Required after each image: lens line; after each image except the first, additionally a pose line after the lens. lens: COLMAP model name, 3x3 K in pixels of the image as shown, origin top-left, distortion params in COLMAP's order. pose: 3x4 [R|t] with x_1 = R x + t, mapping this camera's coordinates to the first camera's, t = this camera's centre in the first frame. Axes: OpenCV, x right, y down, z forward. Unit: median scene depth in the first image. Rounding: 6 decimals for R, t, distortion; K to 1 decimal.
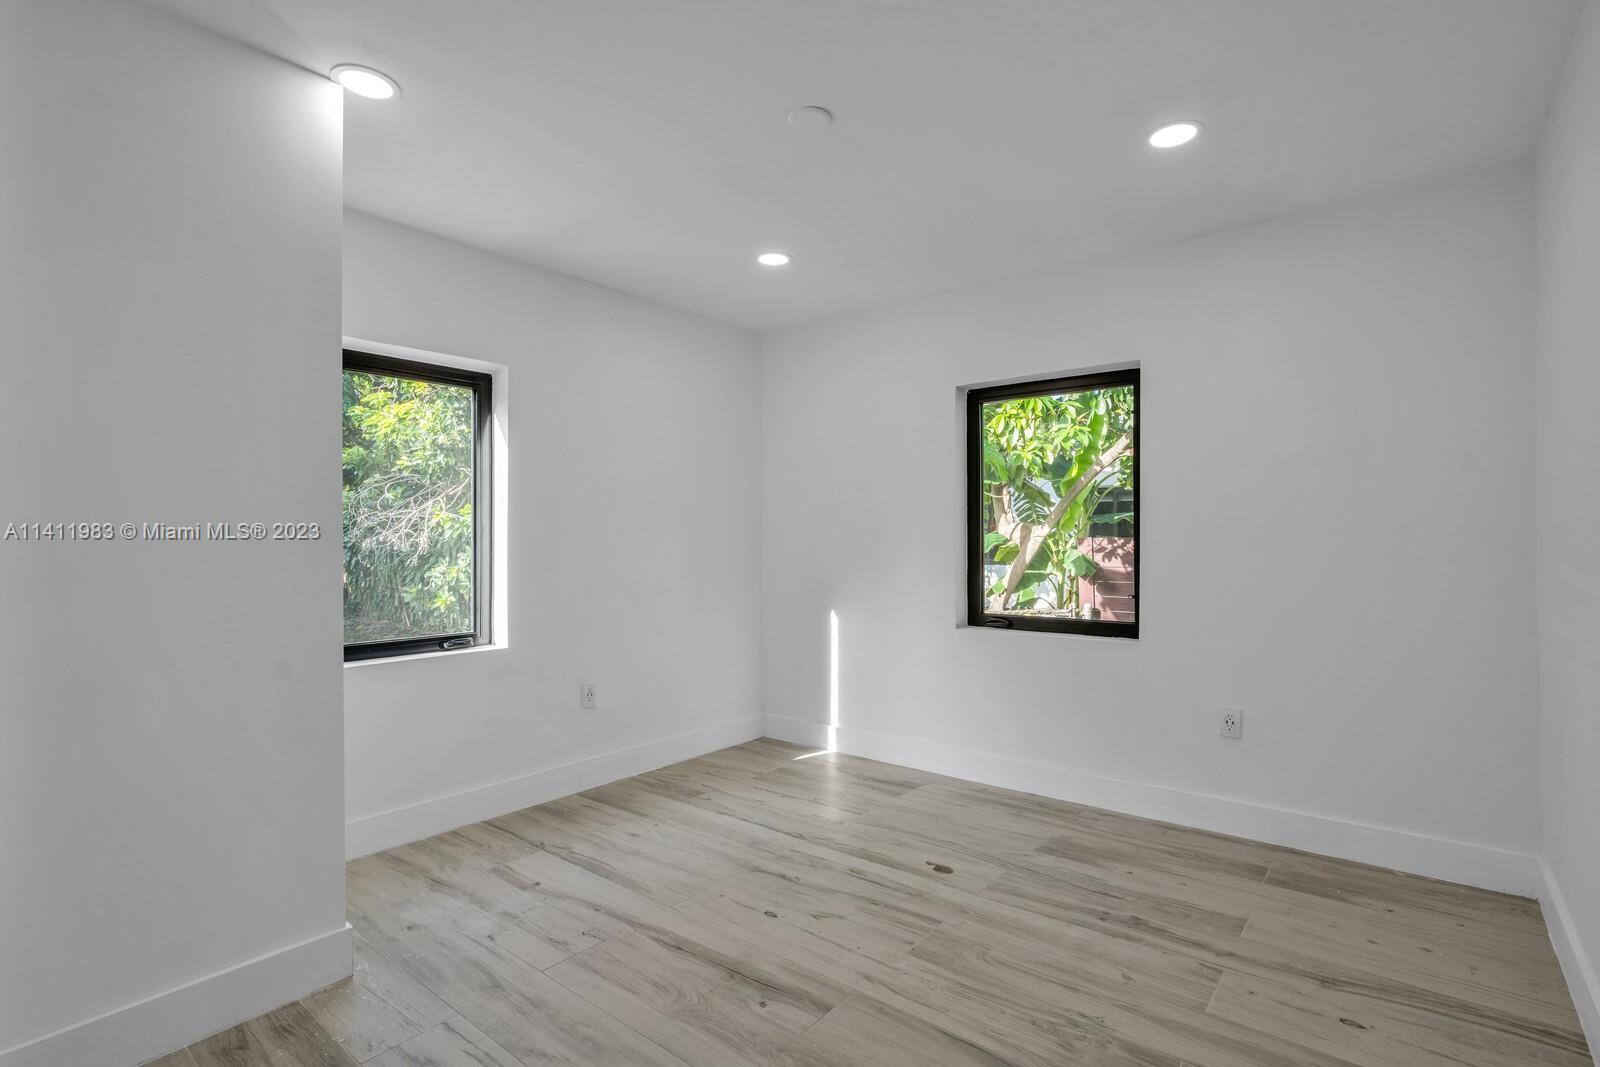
lens RADIAL K [[783.3, 0, 792.2], [0, 783.3, 532.5], [0, 0, 1]] dist [-0.079178, 0.036276]
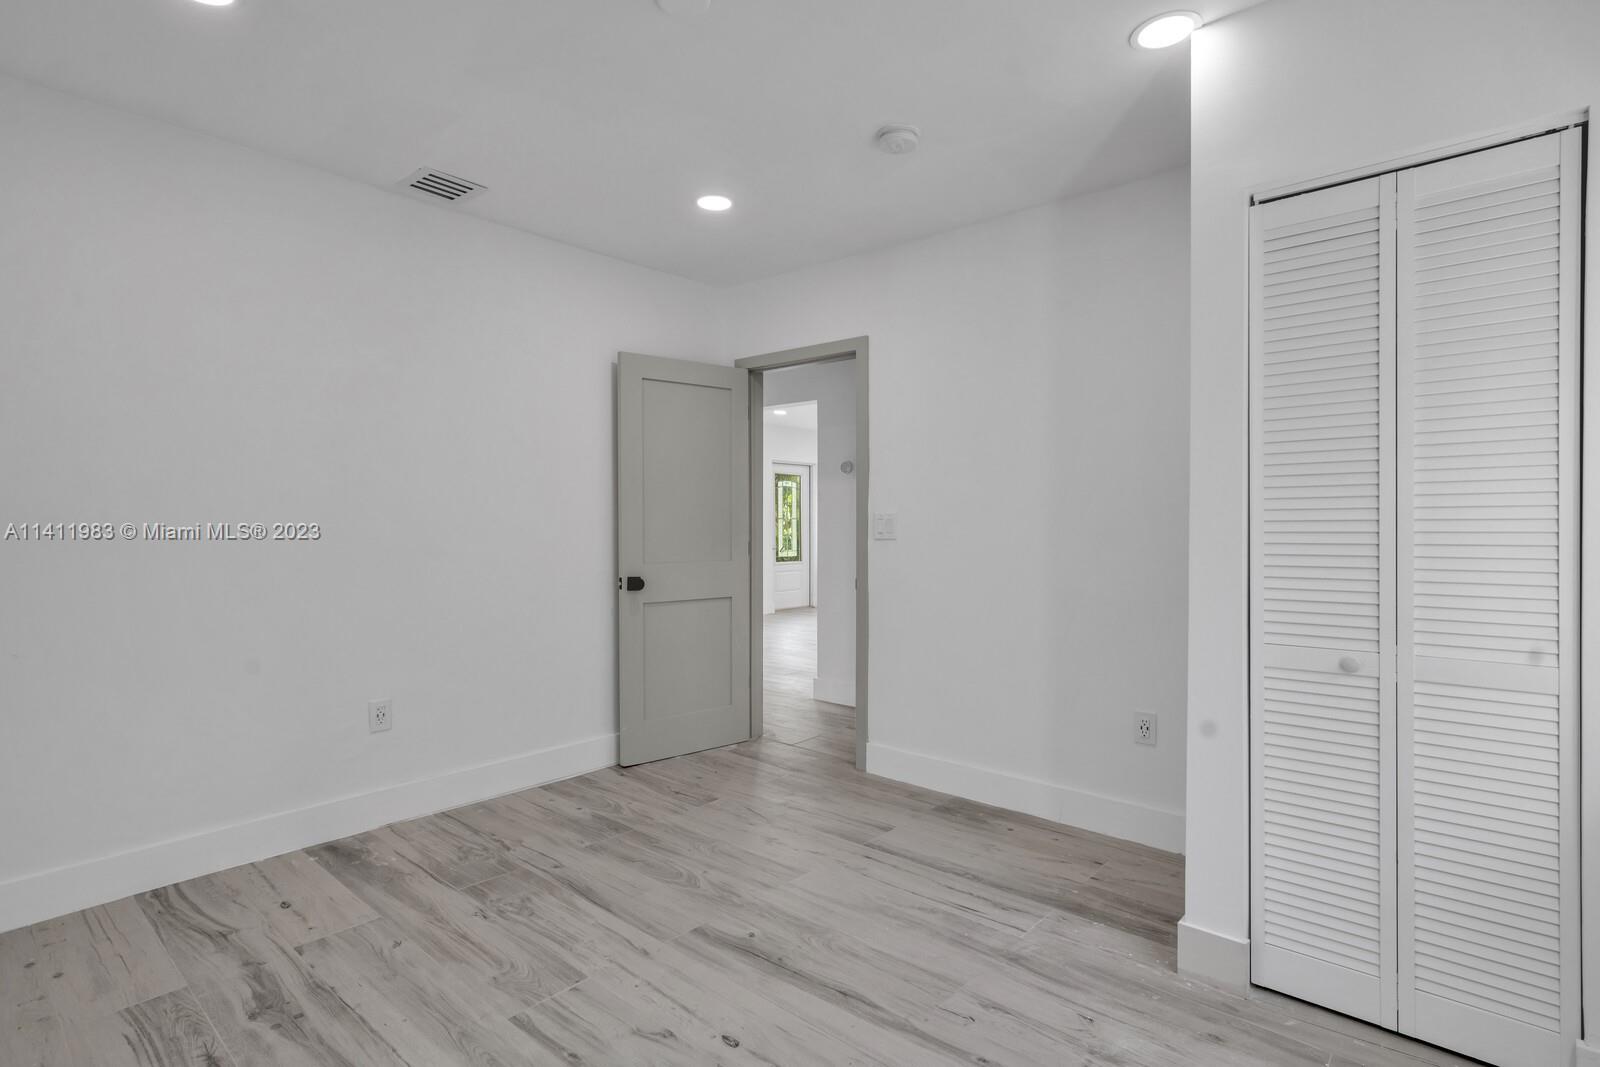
lens RADIAL K [[783.3, 0, 792.2], [0, 783.3, 532.5], [0, 0, 1]] dist [-0.079178, 0.036276]
pose [[-0.999444, -0.000420, 0.033327, -0.122413], [-0.000186, 0.999975, 0.007024, 0.020577], [-0.033329, 0.007014, -0.999420, 1.921934]]
